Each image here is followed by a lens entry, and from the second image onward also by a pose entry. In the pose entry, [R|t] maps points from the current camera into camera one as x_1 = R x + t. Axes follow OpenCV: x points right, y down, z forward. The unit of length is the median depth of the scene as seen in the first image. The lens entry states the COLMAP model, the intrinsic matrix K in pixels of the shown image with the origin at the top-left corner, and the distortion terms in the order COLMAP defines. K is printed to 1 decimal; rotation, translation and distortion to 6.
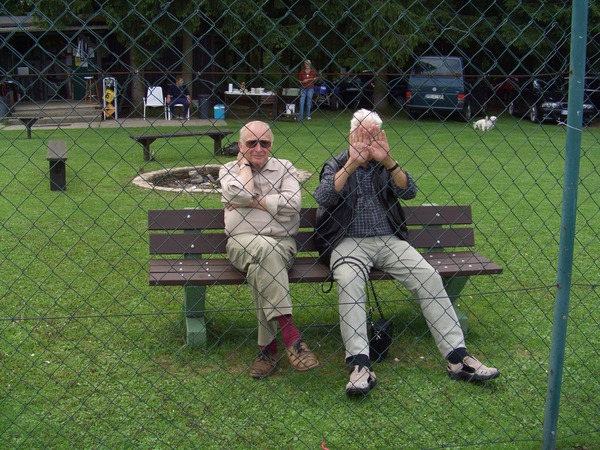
lens RADIAL K [[679.3, 0, 300.0], [0, 679.3, 225.0], [0, 0, 1]] dist [-0.164246, 0.019135]
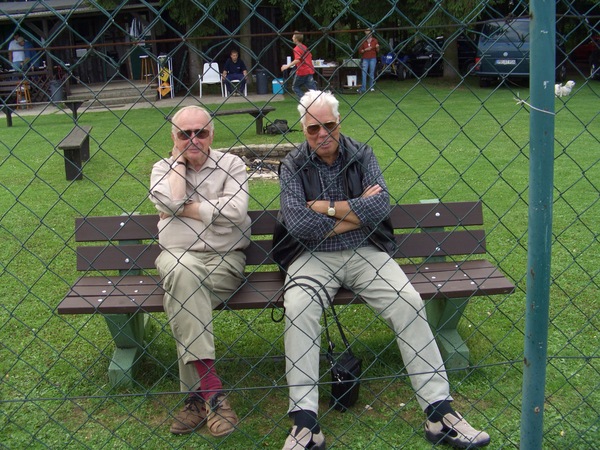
lens RADIAL K [[679.3, 0, 300.0], [0, 679.3, 225.0], [0, 0, 1]] dist [-0.164246, 0.019135]
pose [[0.991444, -0.015470, -0.129613, 0.162408], [0.020827, 0.998980, 0.040076, -0.041947], [0.128860, -0.042433, 0.990754, 0.219802]]
